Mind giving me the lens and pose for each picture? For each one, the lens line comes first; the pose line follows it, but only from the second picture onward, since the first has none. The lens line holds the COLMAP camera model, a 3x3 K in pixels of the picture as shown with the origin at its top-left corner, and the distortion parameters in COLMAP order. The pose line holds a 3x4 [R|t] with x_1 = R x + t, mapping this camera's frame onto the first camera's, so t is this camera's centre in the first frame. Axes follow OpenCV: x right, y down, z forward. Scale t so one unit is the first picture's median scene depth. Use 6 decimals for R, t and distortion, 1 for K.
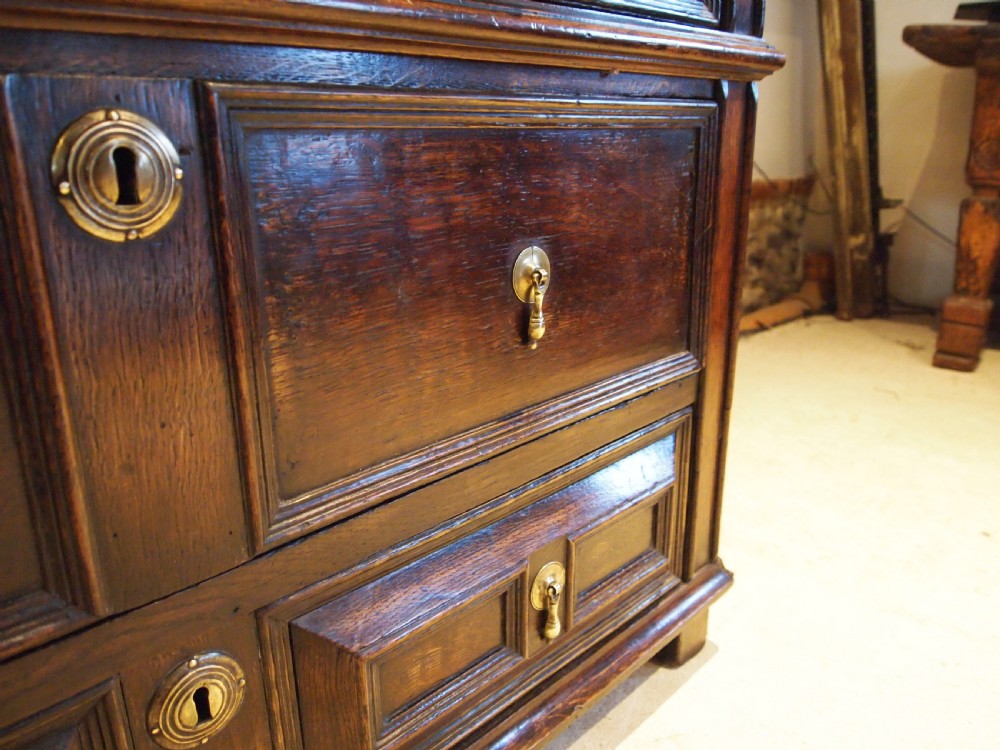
lens RADIAL K [[790.1, 0, 500.0], [0, 790.1, 375.0], [0, 0, 1]] dist [-0.040818, -0.010730]
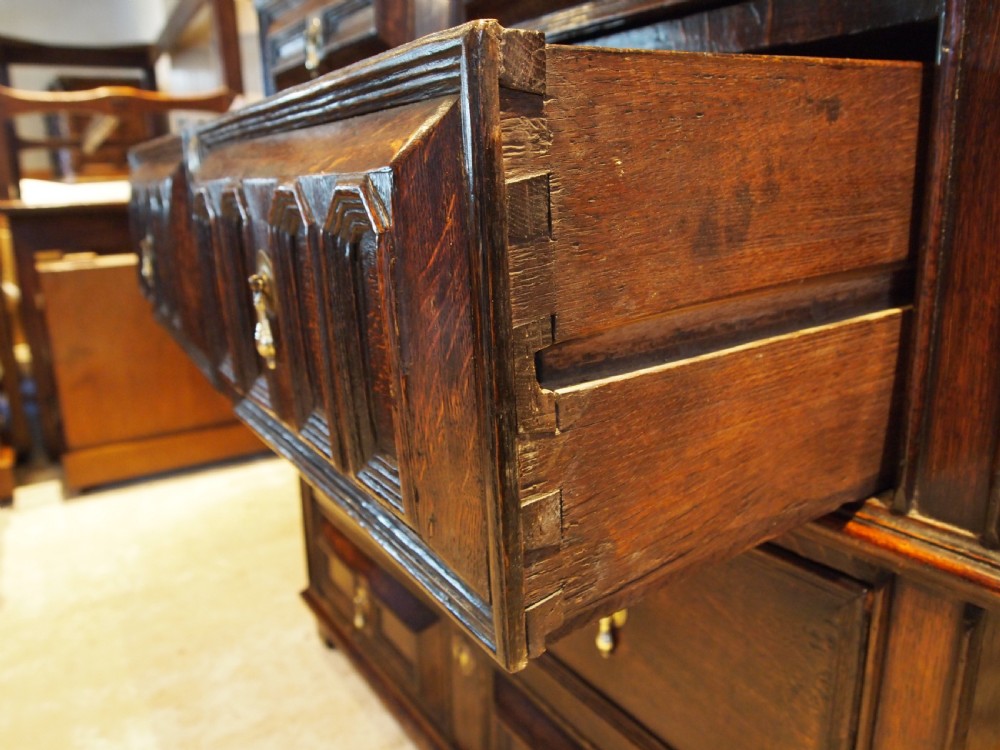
lens RADIAL K [[778.9, 0, 500.0], [0, 778.9, 375.0], [0, 0, 1]] dist [-0.044274, -0.002718]
pose [[-0.224079, 0.239780, -0.944613, 1.034888], [-0.272166, 0.915300, 0.296902, -0.695404], [0.935796, 0.323622, -0.139840, 0.786105]]
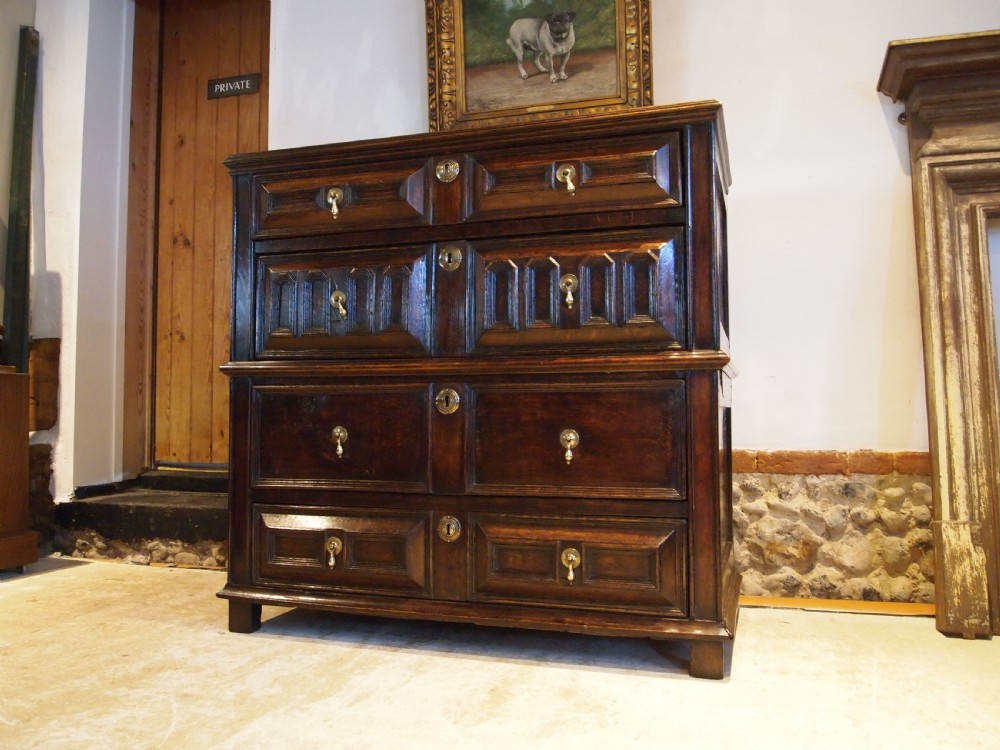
lens RADIAL K [[801.7, 0, 502.6], [0, 801.7, 373.1], [0, 0, 1]] dist [-0.050532, 0.007136]
pose [[0.436061, -0.042242, -0.898925, 2.360563], [-0.269780, 0.946820, -0.175360, 0.210127], [0.858528, 0.318980, 0.401475, -0.456077]]
